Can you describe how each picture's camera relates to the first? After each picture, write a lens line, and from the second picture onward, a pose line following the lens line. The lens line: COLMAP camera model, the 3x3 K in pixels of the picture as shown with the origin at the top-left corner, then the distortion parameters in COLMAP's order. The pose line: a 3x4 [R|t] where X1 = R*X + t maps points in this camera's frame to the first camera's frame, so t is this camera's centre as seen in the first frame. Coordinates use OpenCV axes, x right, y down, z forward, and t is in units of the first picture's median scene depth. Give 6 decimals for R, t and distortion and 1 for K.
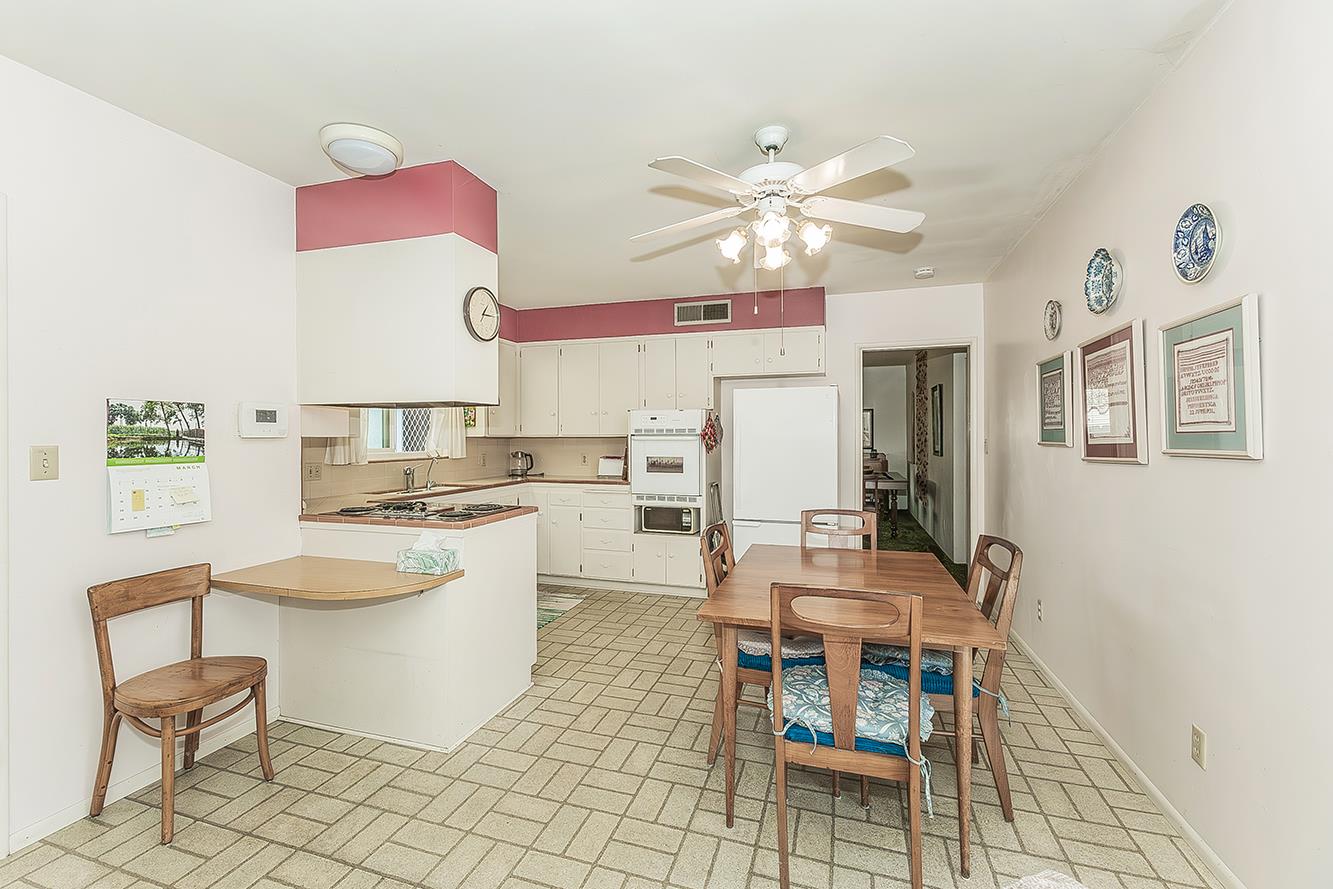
lens RADIAL K [[549.3, 0, 666.0], [0, 549.3, 439.3], [0, 0, 1]] dist [0.006326, -0.000403]
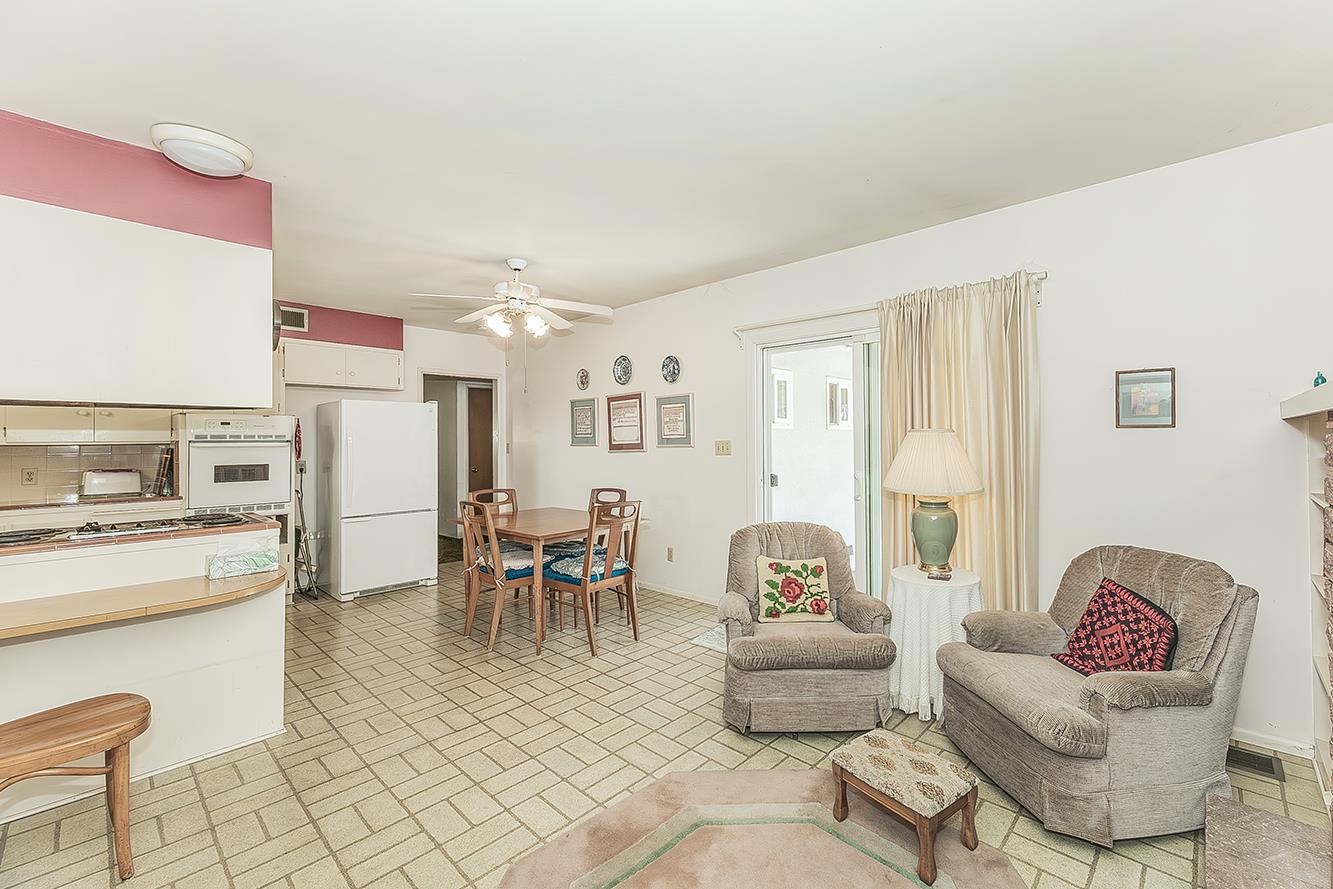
lens RADIAL K [[549.3, 0, 680.1], [0, 549.3, 440.9], [0, 0, 1]] dist [0.006326, -0.000403]
pose [[0.455625, 0.000883, 0.890171, -1.102540], [0.011746, 0.999906, -0.007003, 0.015326], [-0.890094, 0.013647, 0.455572, -0.210126]]
